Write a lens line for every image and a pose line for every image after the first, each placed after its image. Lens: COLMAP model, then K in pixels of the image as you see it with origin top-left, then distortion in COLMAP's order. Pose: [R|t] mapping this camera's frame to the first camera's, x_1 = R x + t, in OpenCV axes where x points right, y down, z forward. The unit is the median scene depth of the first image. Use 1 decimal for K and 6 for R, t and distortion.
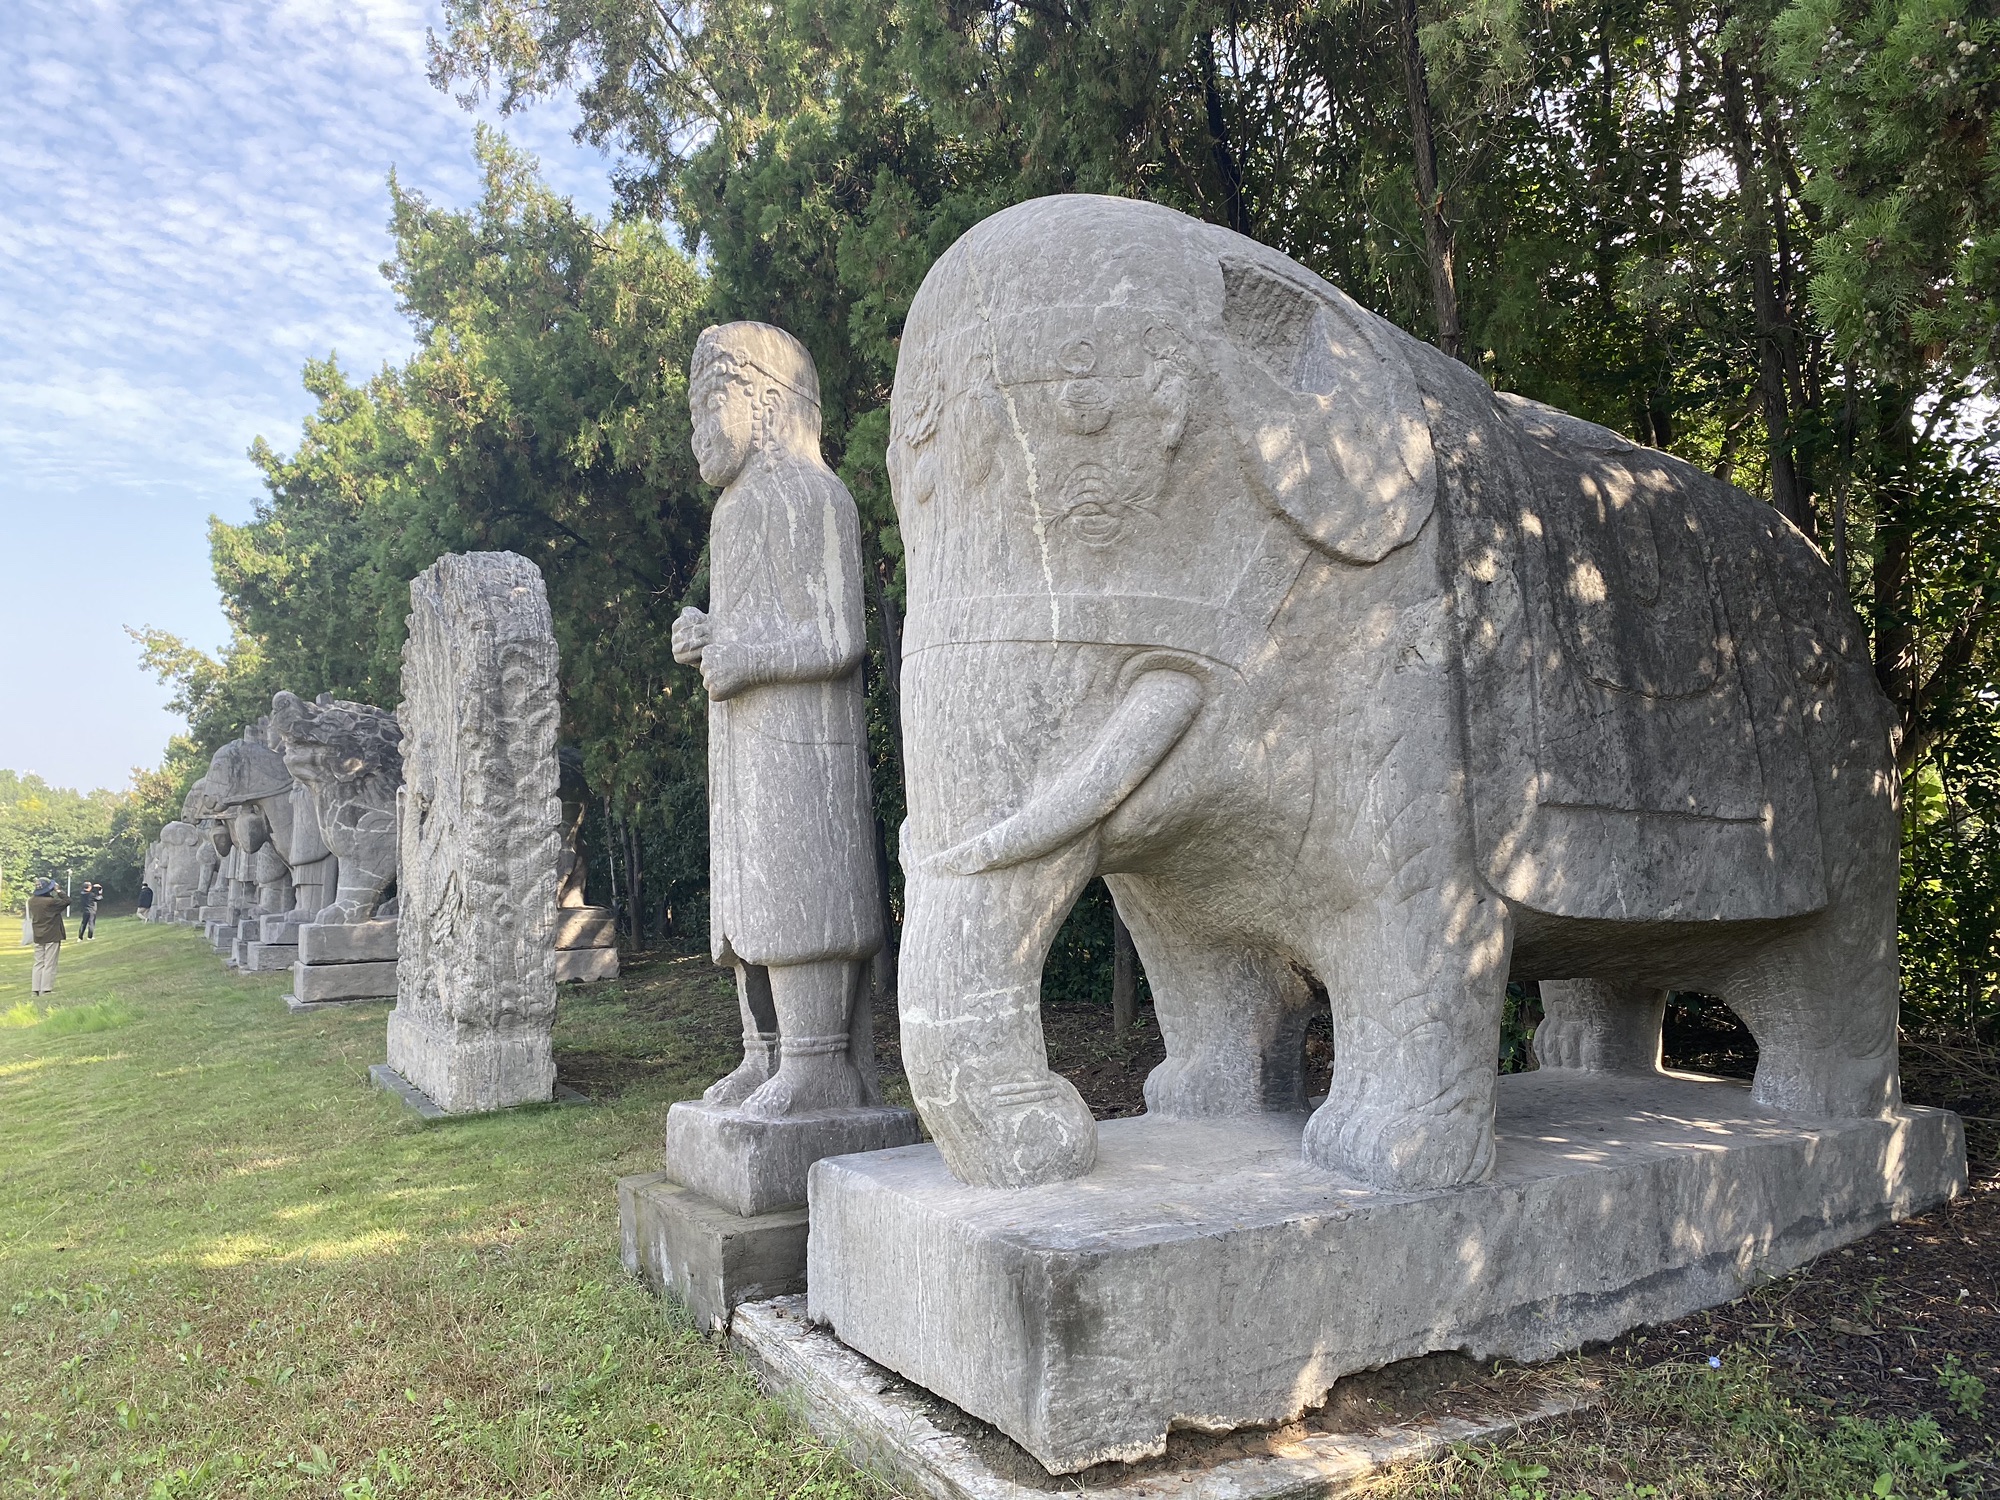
lens RADIAL K [[1491.1, 0, 1000.0], [0, 1491.1, 750.0], [0, 0, 1]] dist [0.003313, 0.000361]
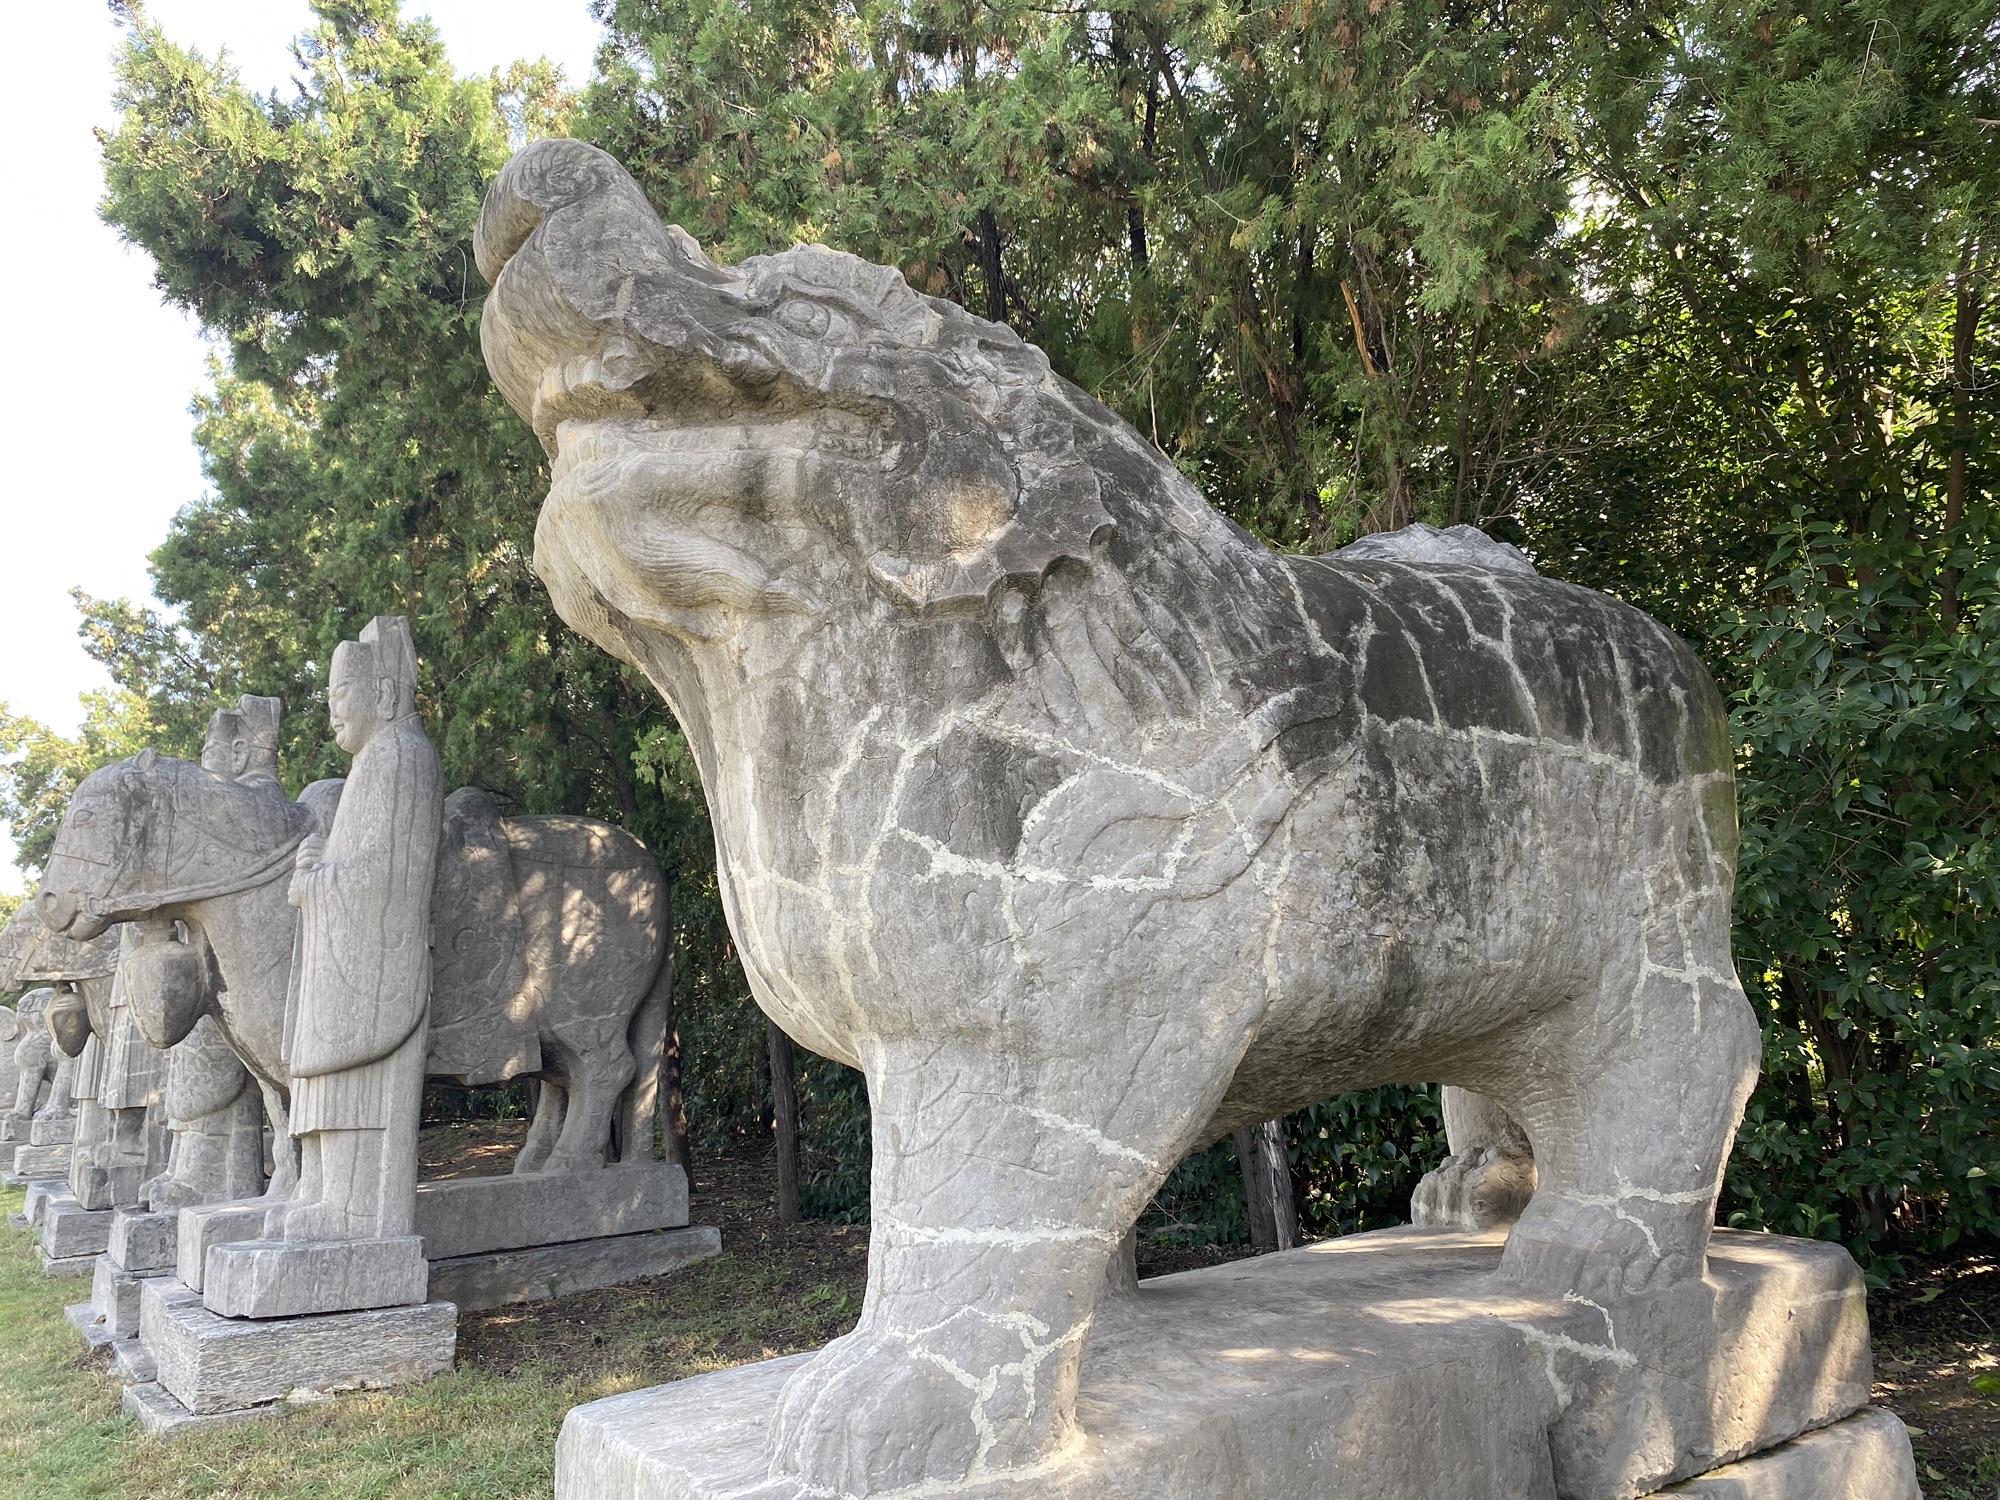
lens RADIAL K [[1491.1, 0, 1000.0], [0, 1491.1, 750.0], [0, 0, 1]] dist [0.003313, 0.000361]
pose [[0.996327, -0.012442, 0.084721, -0.318749], [0.021983, 0.993393, -0.112640, 0.041420], [-0.082759, 0.114089, 0.990018, 0.591977]]
